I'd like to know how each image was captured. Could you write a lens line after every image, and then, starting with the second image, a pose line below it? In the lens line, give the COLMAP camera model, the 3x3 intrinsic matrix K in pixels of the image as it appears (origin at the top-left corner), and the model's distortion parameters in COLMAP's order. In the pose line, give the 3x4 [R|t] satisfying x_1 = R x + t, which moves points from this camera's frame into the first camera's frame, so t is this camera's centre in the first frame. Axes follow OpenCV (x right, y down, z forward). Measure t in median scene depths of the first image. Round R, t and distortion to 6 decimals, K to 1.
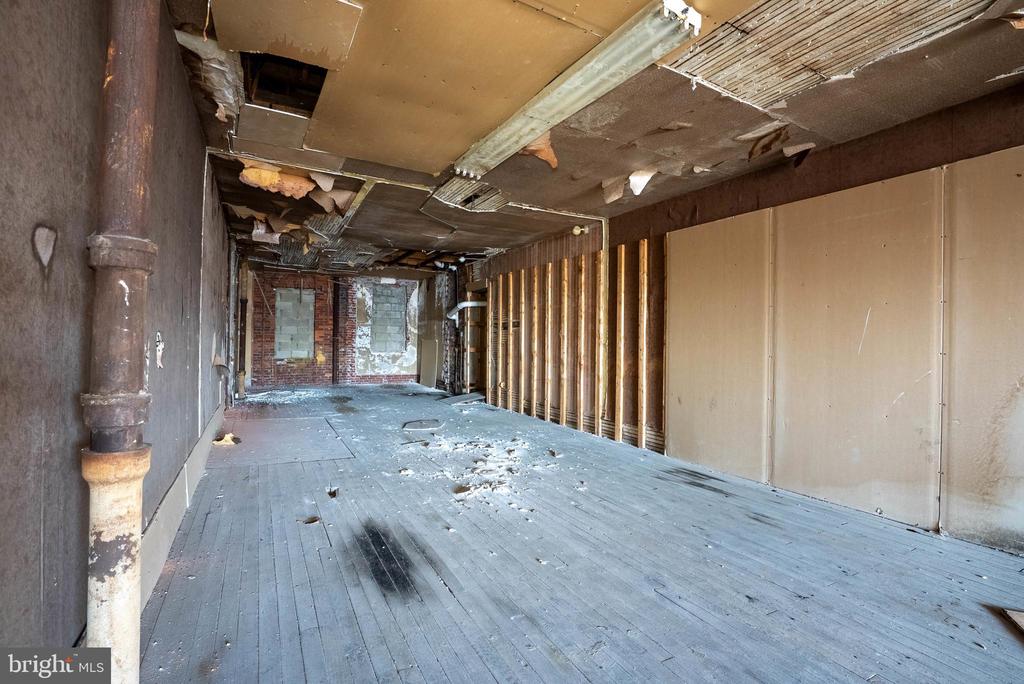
lens RADIAL K [[484.4, 0, 510.9], [0, 484.4, 339.3], [0, 0, 1]] dist [-0.019301, 0.000387]
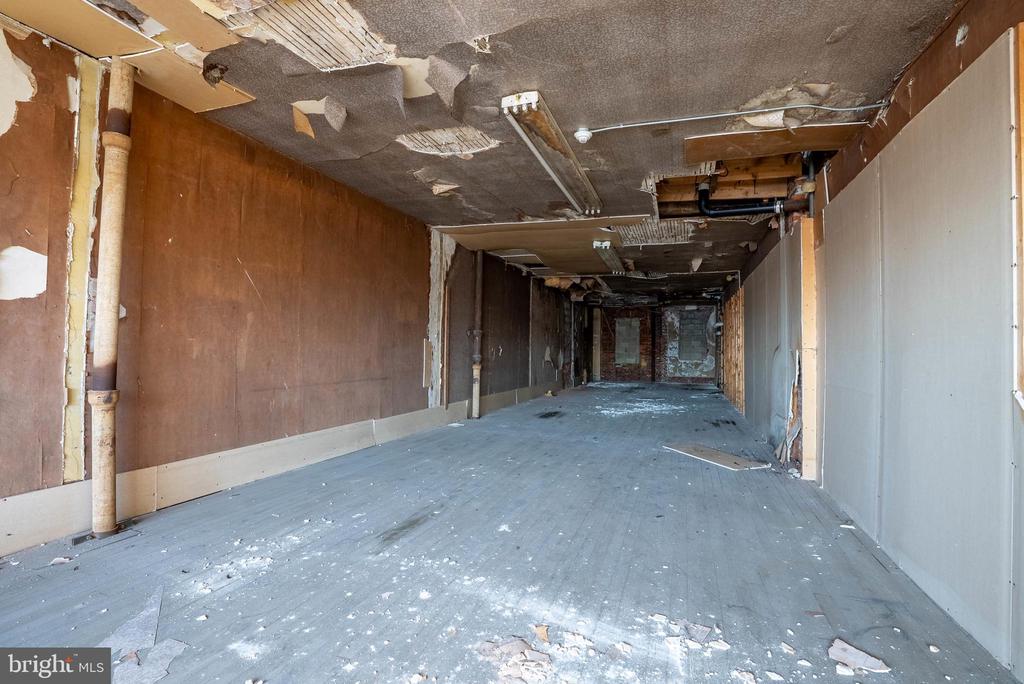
lens RADIAL K [[484.4, 0, 514.6], [0, 484.4, 342.6], [0, 0, 1]] dist [-0.019301, 0.000387]
pose [[0.687862, -0.021250, -0.725530, 0.394257], [0.001080, 0.999600, -0.028254, 0.015157], [0.725841, 0.018651, 0.687610, -0.292499]]
